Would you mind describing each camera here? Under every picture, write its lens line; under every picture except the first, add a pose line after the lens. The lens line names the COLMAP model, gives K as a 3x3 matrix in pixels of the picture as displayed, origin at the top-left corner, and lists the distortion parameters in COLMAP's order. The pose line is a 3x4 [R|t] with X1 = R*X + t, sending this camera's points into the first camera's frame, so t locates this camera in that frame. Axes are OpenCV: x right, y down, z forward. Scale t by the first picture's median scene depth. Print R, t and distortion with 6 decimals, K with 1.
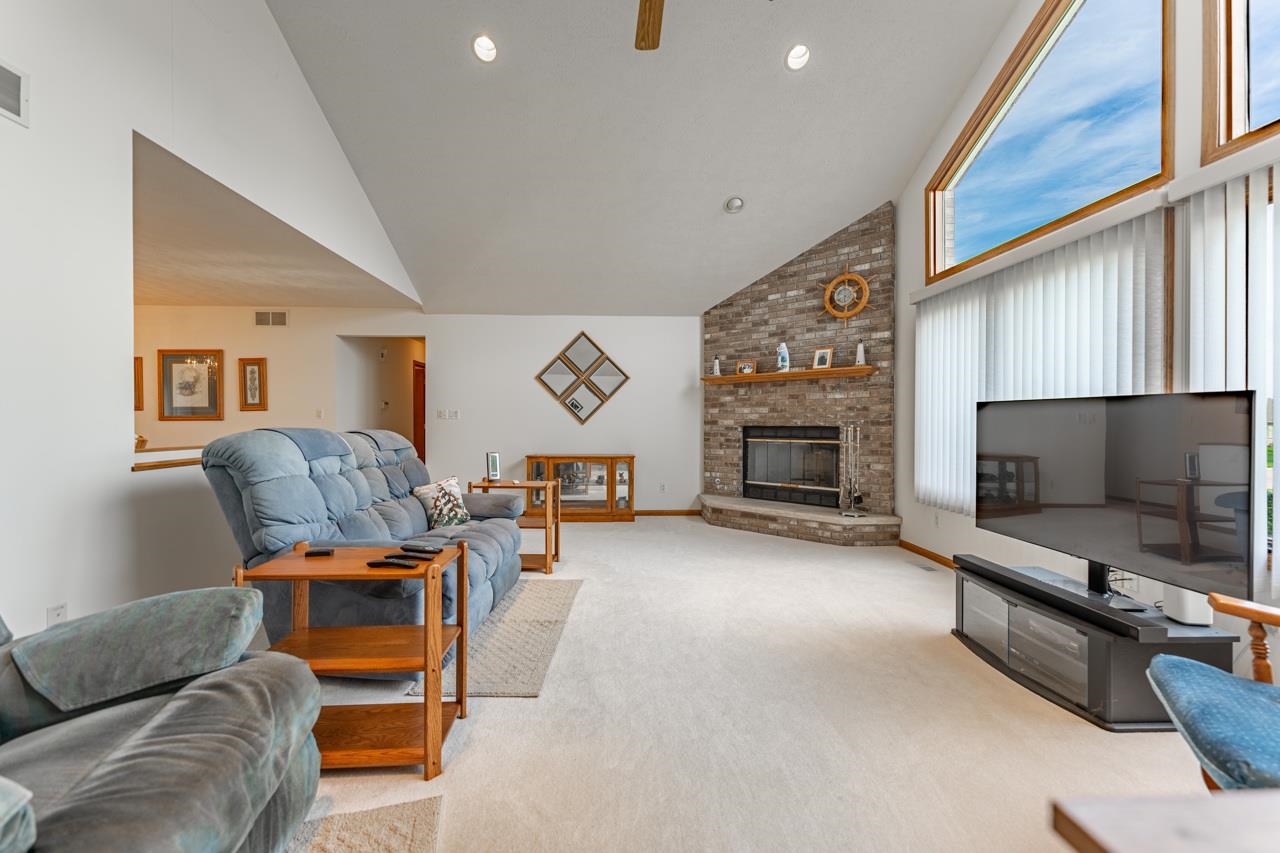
lens RADIAL K [[507.9, 0, 640.3], [0, 507.9, 425.0], [0, 0, 1]] dist [-0.001151, 0.000063]
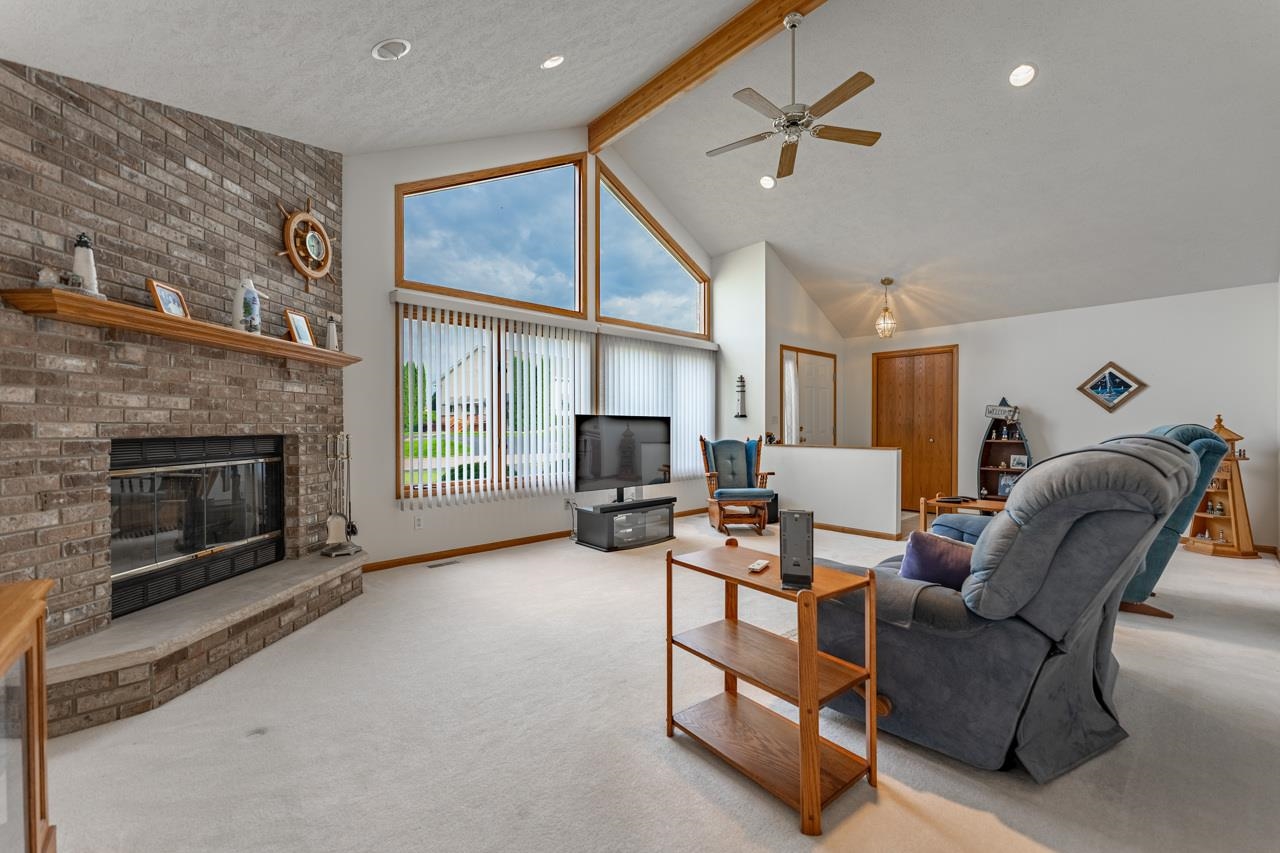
lens RADIAL K [[507.9, 0, 640.3], [0, 507.9, 425.0], [0, 0, 1]] dist [-0.001151, 0.000063]
pose [[-0.632841, -0.000616, 0.774281, -0.377772], [0.003722, 0.999986, 0.003837, -0.009552], [-0.774272, 0.005310, -0.632830, 0.987107]]
